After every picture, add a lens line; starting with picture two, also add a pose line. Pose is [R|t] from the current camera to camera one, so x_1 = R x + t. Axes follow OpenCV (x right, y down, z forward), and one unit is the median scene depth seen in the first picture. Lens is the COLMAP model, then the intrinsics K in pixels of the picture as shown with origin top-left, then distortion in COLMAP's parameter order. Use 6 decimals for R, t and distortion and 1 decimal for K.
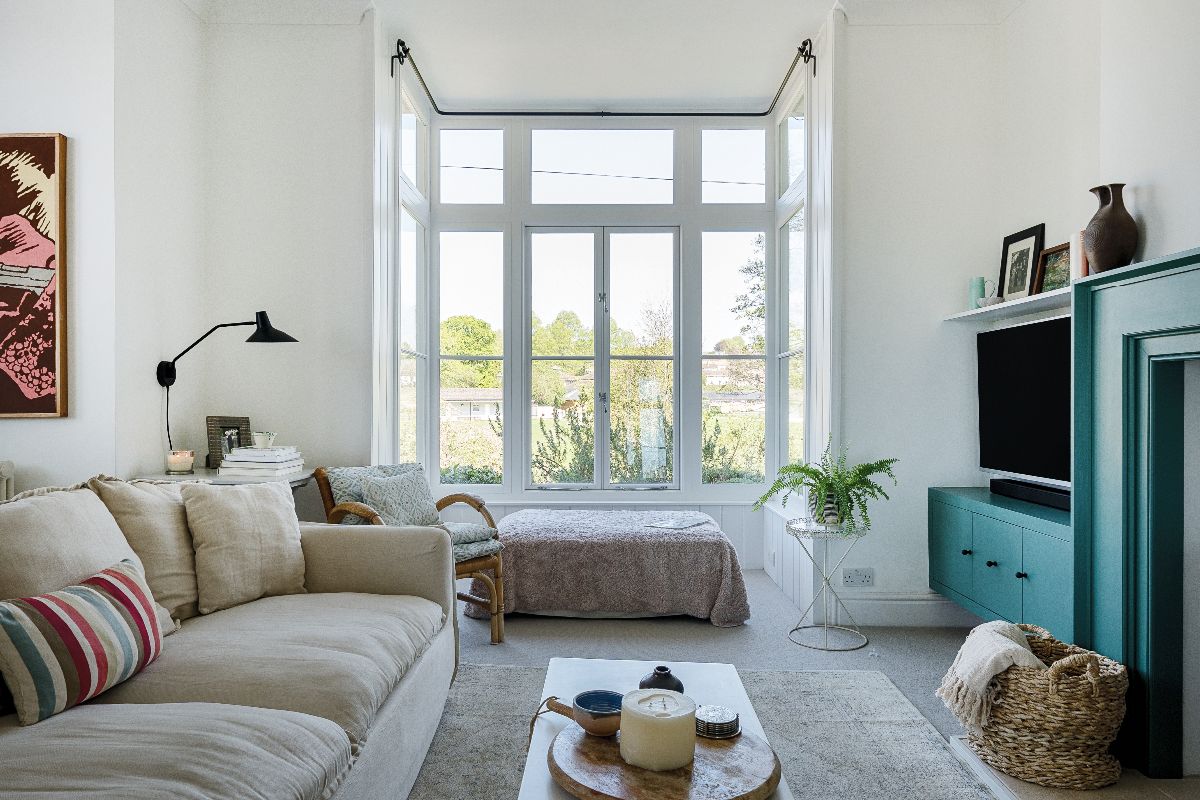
lens RADIAL K [[796.2, 0, 600.0], [0, 796.2, 400.0], [0, 0, 1]] dist [-0.005882, 0.001314]
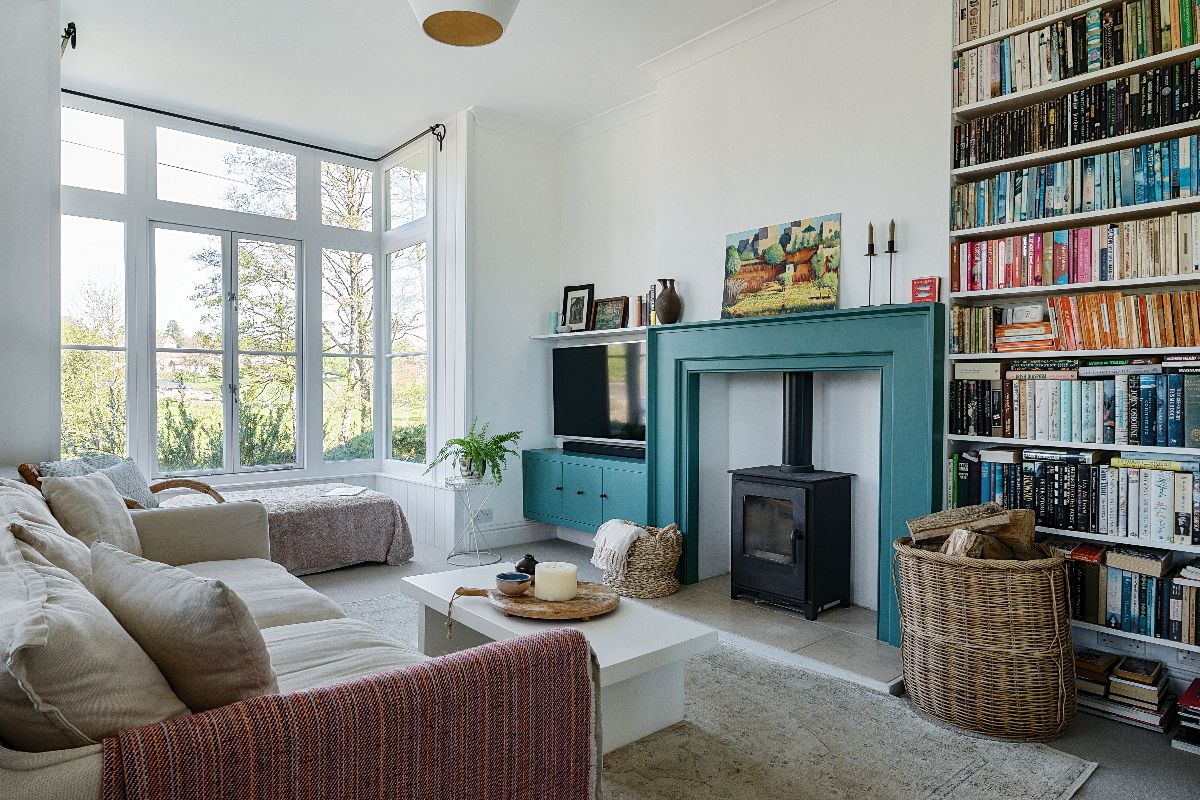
lens RADIAL K [[737.0, 0, 600.0], [0, 737.0, 400.0], [0, 0, 1]] dist [0.002334, 0.001899]
pose [[0.739861, -0.009858, 0.672688, -0.402795], [-0.001392, 0.999868, 0.016184, -0.006328], [-0.672759, -0.012910, 0.739749, -0.114861]]
